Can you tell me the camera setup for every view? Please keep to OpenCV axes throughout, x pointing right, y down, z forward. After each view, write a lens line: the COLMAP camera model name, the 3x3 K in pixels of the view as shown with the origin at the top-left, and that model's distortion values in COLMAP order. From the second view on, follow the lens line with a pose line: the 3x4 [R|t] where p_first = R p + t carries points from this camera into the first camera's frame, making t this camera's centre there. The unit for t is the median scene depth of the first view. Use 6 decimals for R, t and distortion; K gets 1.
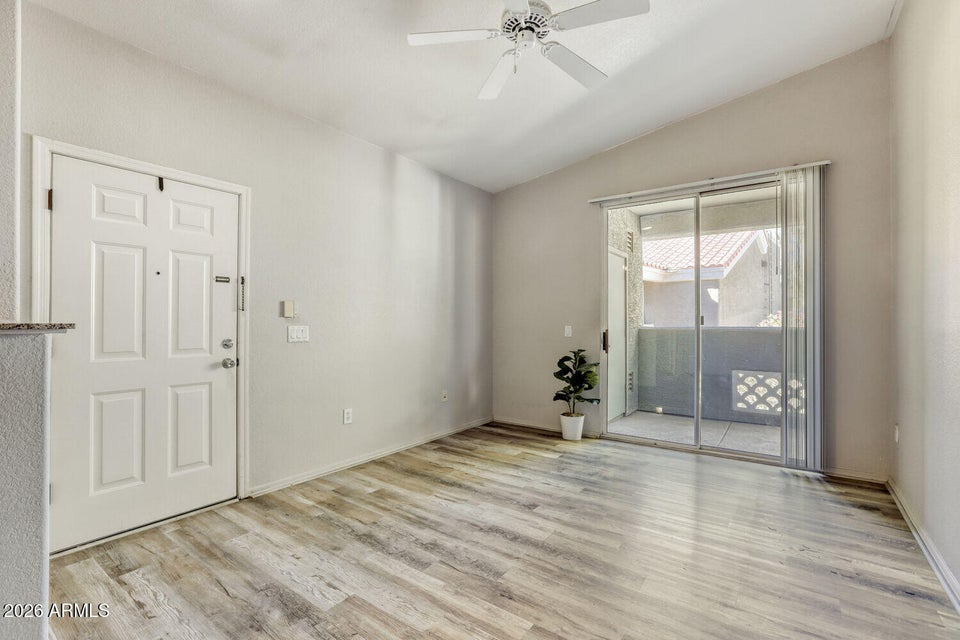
lens RADIAL K [[439.6, 0, 480.0], [0, 439.6, 320.0], [0, 0, 1]] dist [-0.040824, 0.016648]
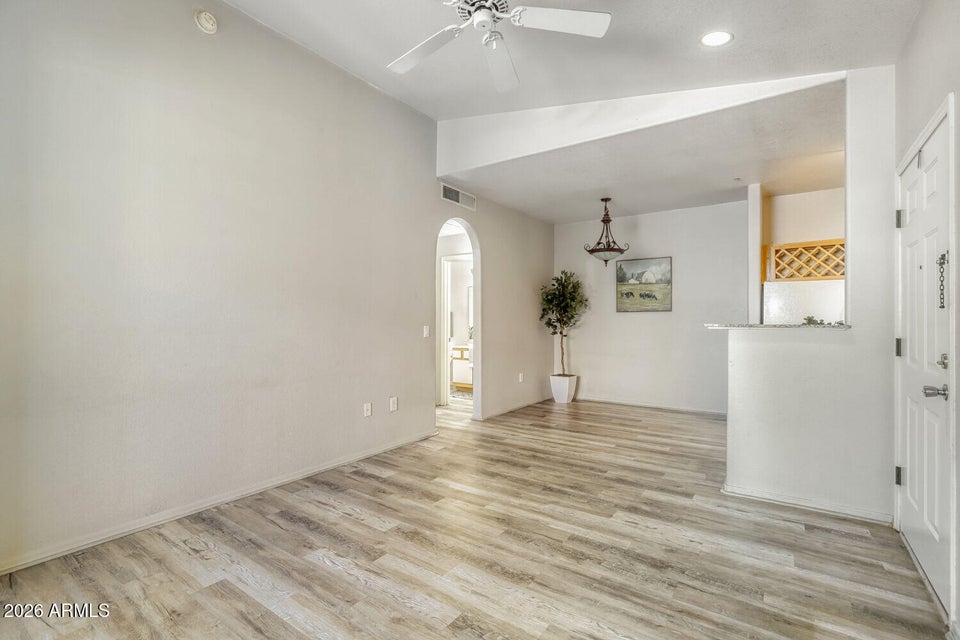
lens RADIAL K [[439.6, 0, 480.0], [0, 439.6, 320.0], [0, 0, 1]] dist [-0.040824, 0.016648]
pose [[-0.999851, -0.008726, -0.014873, 0.122420], [-0.008660, 0.999953, -0.004458, 0.002946], [0.014911, -0.004329, -0.999879, 1.904547]]
